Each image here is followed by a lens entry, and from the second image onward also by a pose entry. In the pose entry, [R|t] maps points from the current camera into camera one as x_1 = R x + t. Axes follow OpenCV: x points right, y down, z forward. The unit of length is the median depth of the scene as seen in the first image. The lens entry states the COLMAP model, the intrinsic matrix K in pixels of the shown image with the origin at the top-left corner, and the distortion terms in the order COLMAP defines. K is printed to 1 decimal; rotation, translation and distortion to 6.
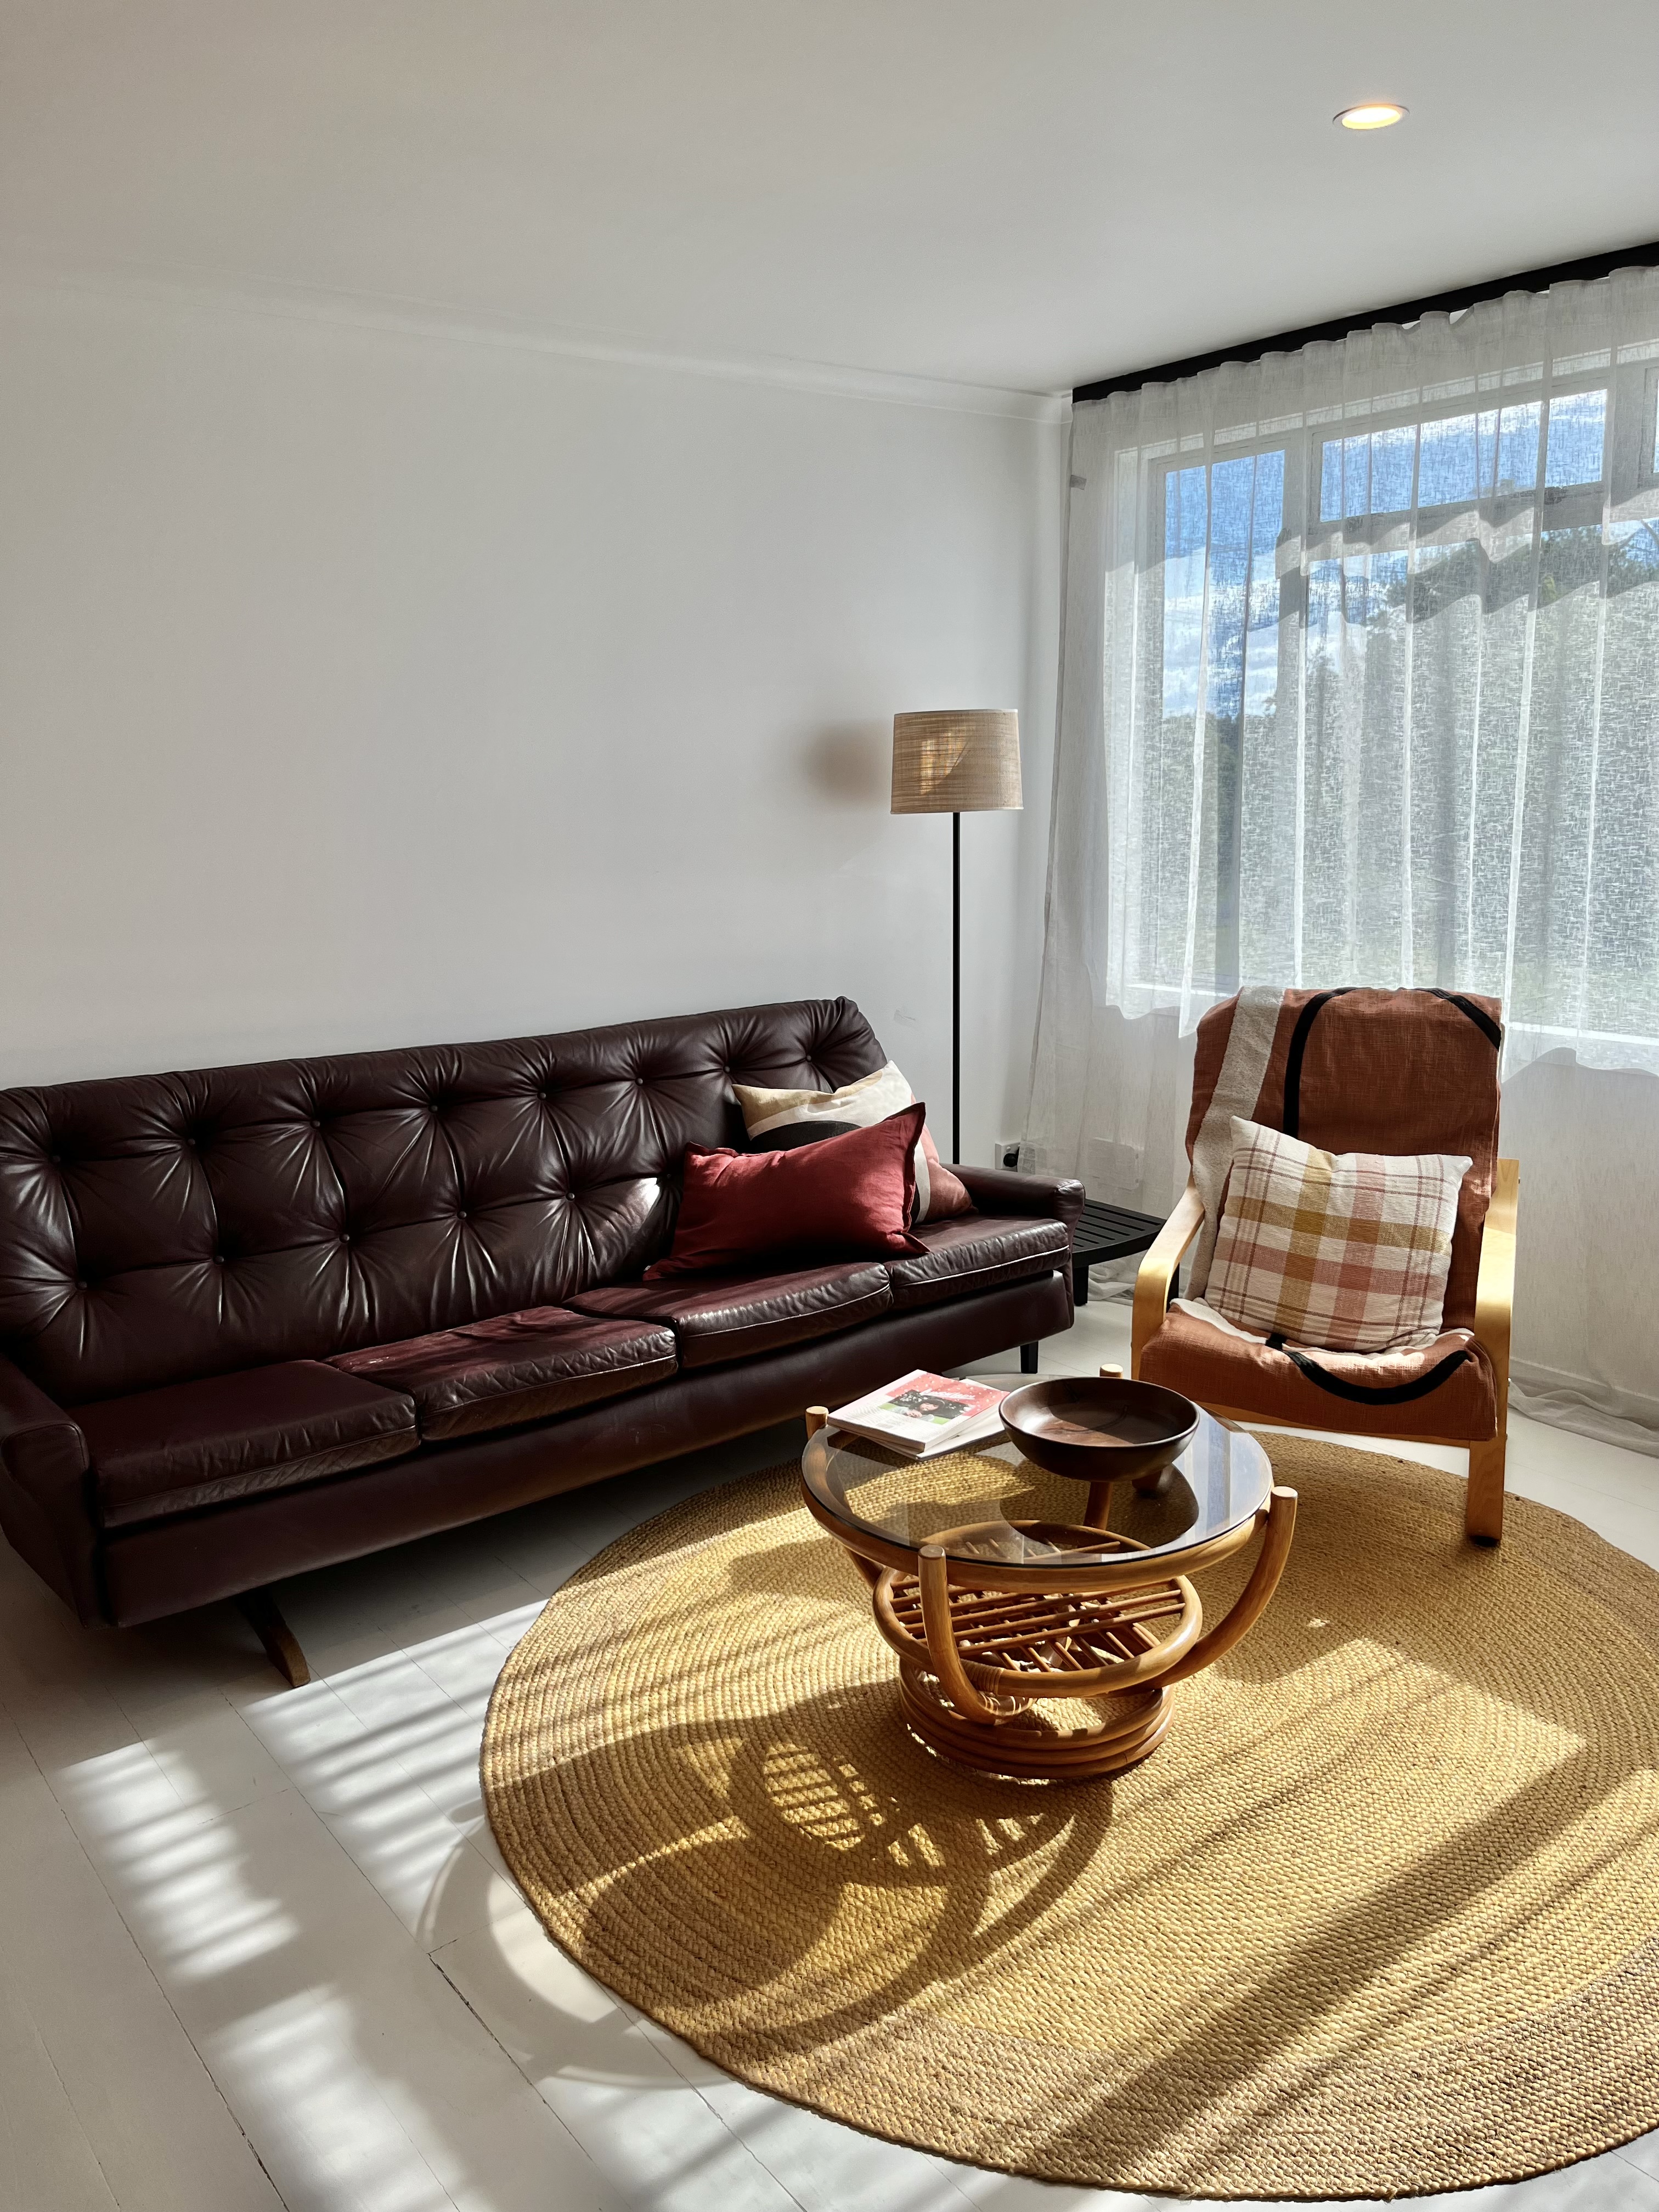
lens RADIAL K [[1664.2, 0, 829.5], [0, 1664.2, 1104.0], [0, 0, 1]] dist [0.026549, -0.018251]
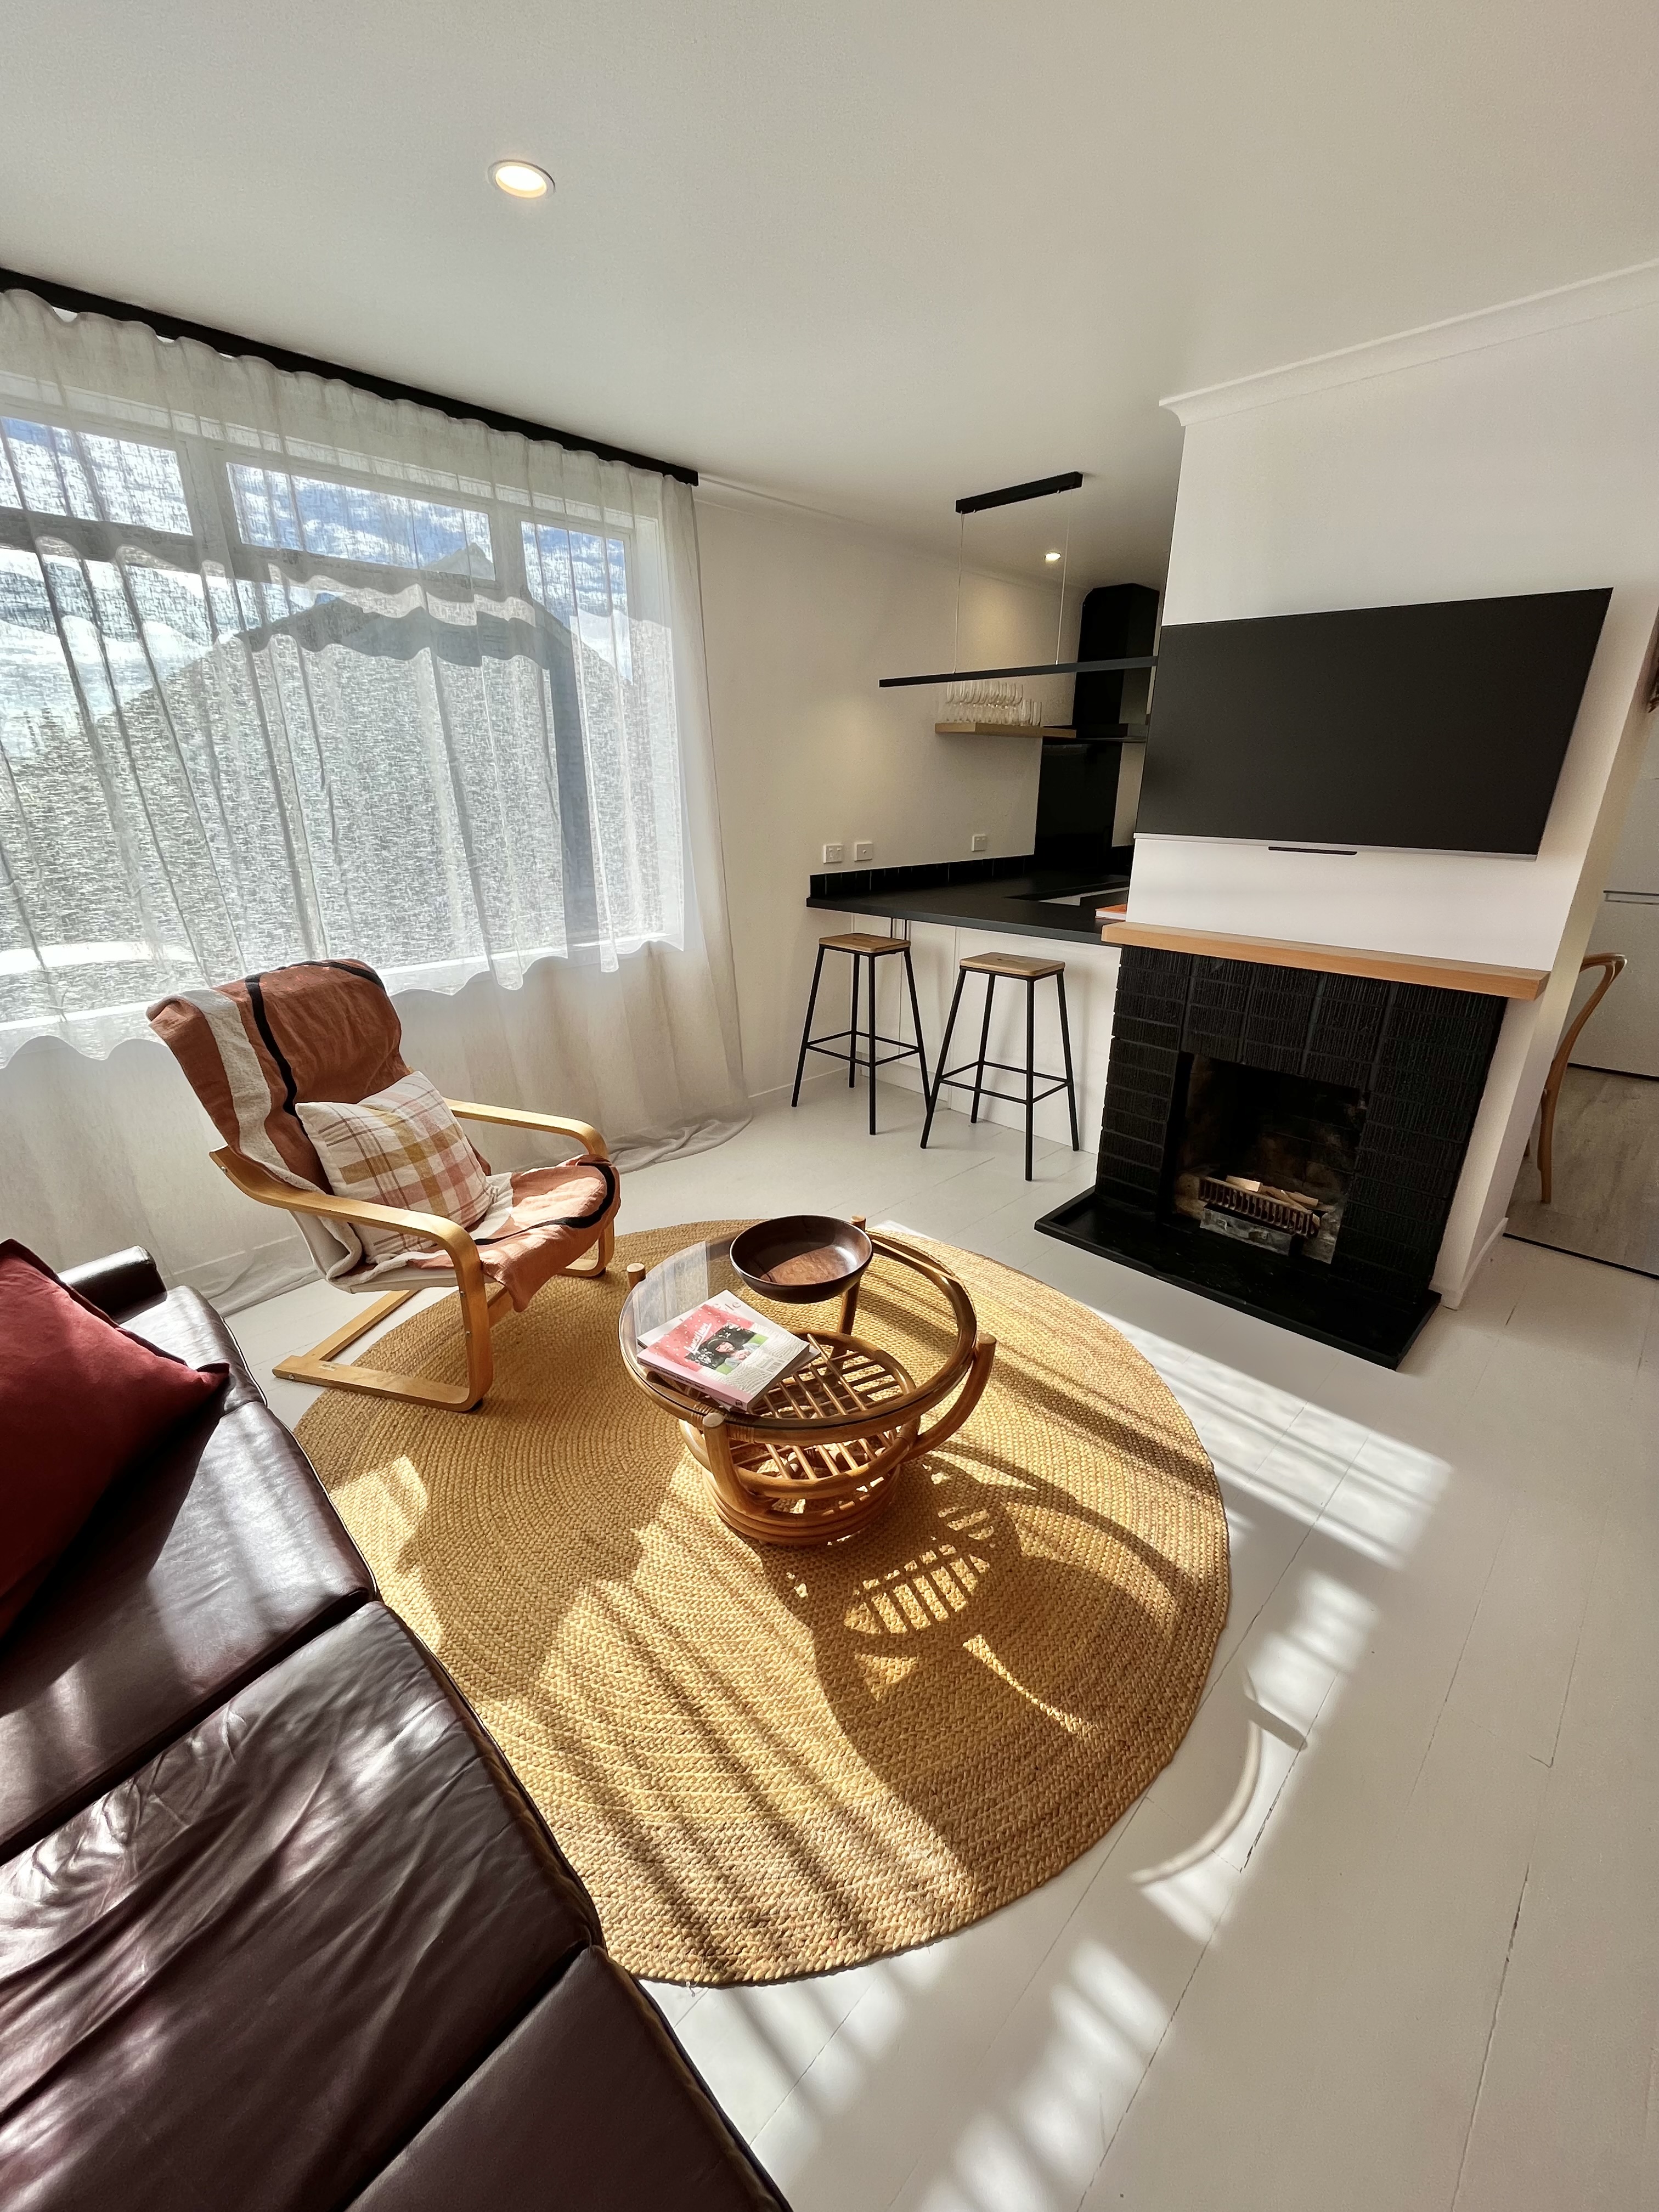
lens RADIAL K [[889.5, 0, 841.5], [0, 889.5, 1105.5], [0, 0, 1]] dist [-0.007853, -0.000275]
pose [[-0.153634, -0.324943, 0.933171, -0.510420], [0.191400, 0.916711, 0.350723, -0.184662], [-0.969414, 0.232492, -0.078644, 1.015815]]
